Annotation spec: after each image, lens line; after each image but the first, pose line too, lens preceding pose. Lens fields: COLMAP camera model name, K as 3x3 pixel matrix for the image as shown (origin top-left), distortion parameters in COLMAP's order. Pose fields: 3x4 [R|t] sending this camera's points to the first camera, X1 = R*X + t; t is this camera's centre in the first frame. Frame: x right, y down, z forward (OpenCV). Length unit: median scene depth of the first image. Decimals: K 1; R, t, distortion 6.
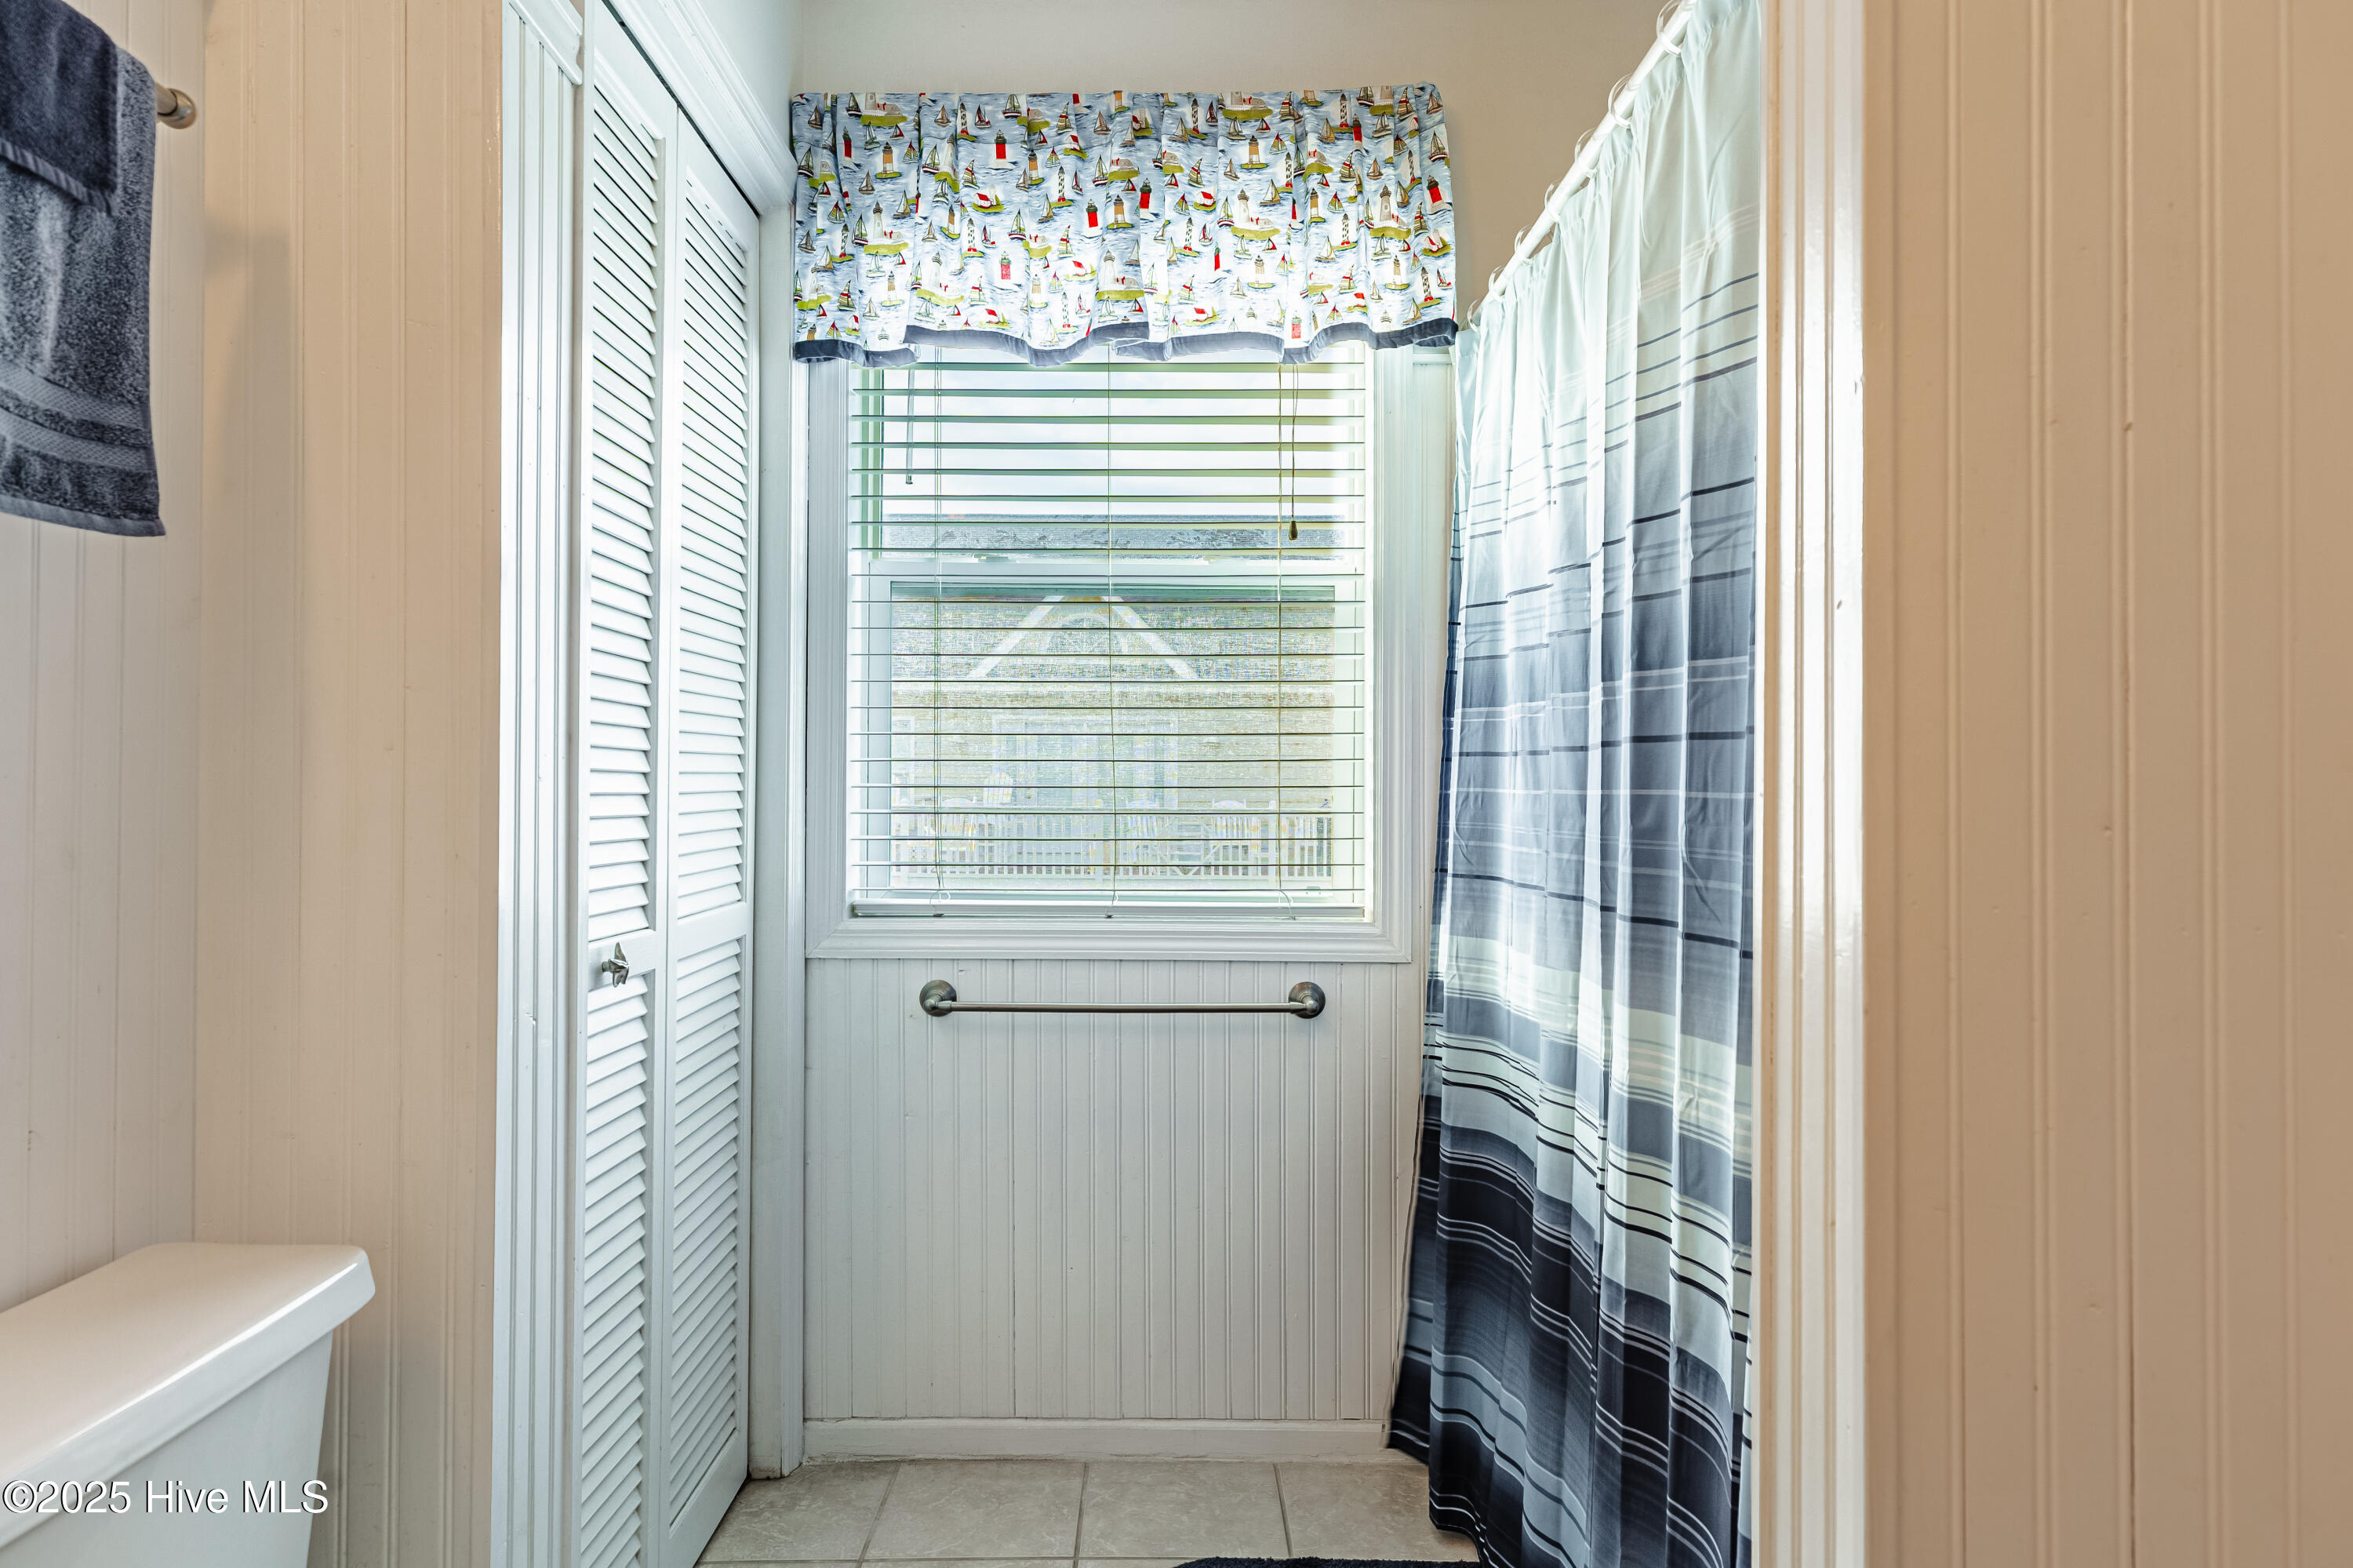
lens RADIAL K [[1483.4, 0, 1173.7], [0, 1483.4, 773.0], [0, 0, 1]] dist [0.000498, 0.011011]
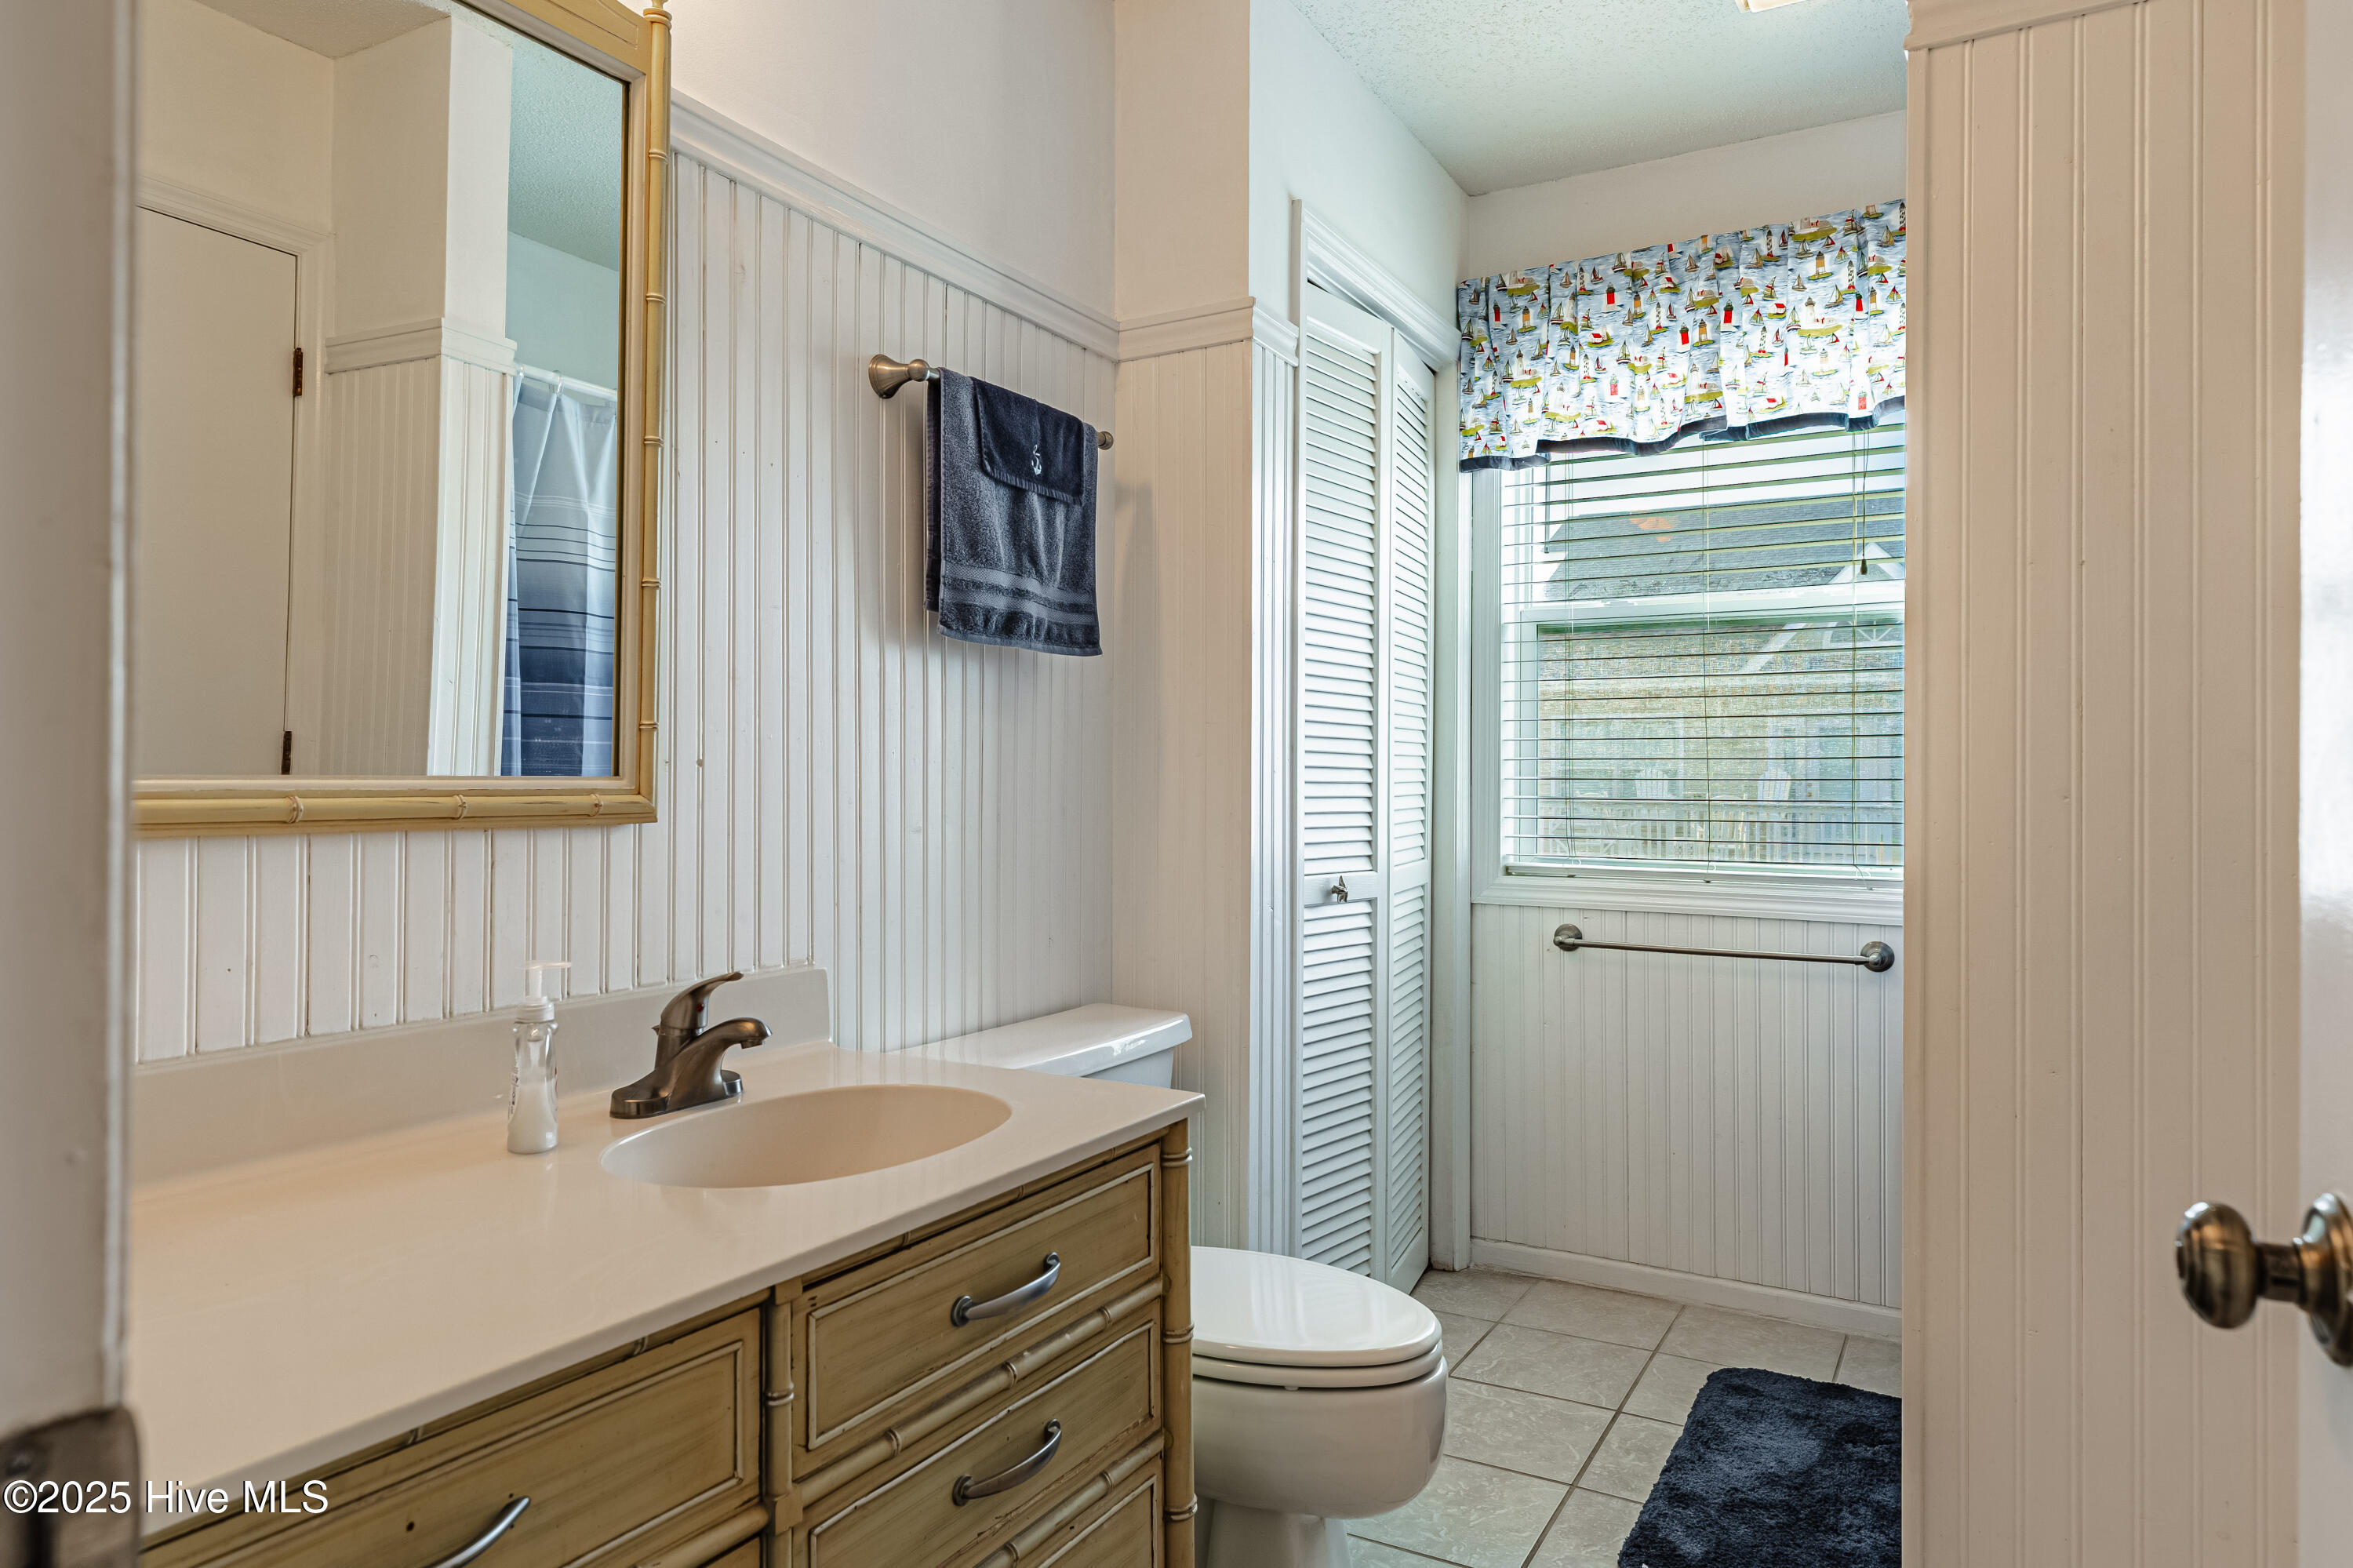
lens RADIAL K [[1483.4, 0, 1174.6], [0, 1483.4, 776.3], [0, 0, 1]] dist [0.000498, 0.011011]
pose [[0.869741, -0.000788, -0.493509, 0.197800], [0.002954, 0.999989, 0.003608, 0.001196], [0.493500, -0.004596, 0.869733, -0.344449]]
